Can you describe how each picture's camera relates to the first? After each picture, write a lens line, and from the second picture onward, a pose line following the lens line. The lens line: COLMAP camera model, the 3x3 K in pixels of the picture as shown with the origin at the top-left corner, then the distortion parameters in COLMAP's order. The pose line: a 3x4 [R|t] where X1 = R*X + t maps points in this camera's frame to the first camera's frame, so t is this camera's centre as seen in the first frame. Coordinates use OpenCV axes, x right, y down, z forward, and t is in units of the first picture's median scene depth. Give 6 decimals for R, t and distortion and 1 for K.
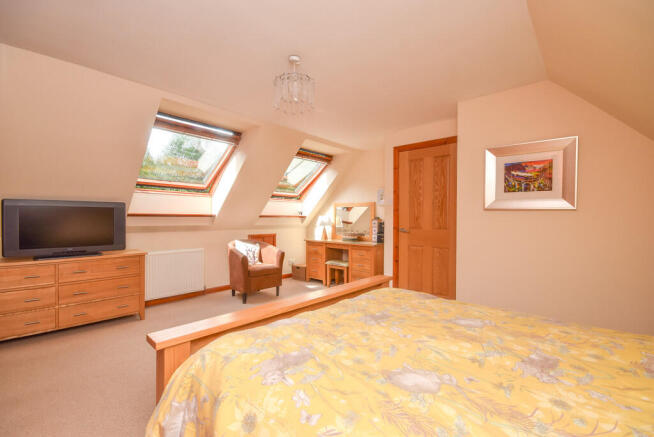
lens RADIAL K [[293.9, 0, 329.6], [0, 293.9, 218.0], [0, 0, 1]] dist [0.000216, 0.000050]
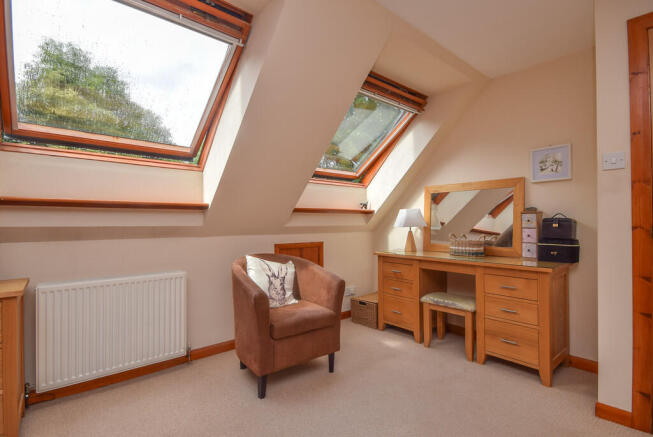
lens RADIAL K [[316.4, 0, 326.9], [0, 316.4, 220.0], [0, 0, 1]] dist [0.000062, -0.000060]
pose [[0.991256, -0.008506, -0.131678, -0.104890], [0.006975, 0.999903, -0.012088, 0.021555], [0.131768, 0.011063, 0.991219, 0.444146]]
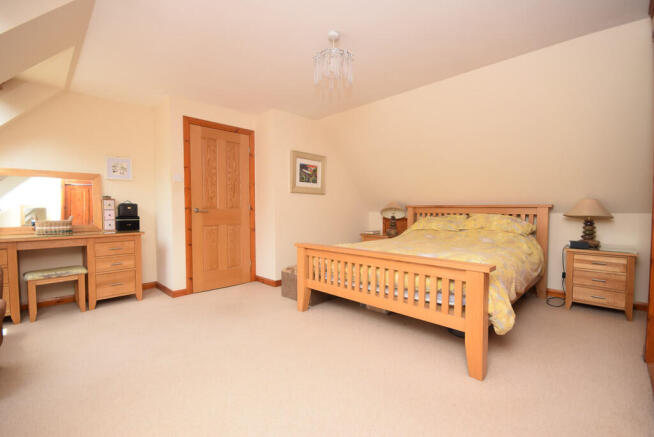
lens RADIAL K [[293.9, 0, 329.6], [0, 293.9, 218.0], [0, 0, 1]] dist [0.000216, 0.000050]
pose [[0.038173, -0.038049, 0.998546, -0.534471], [0.003706, 0.999273, 0.037935, 0.025157], [-0.999264, 0.002253, 0.038287, 0.439631]]
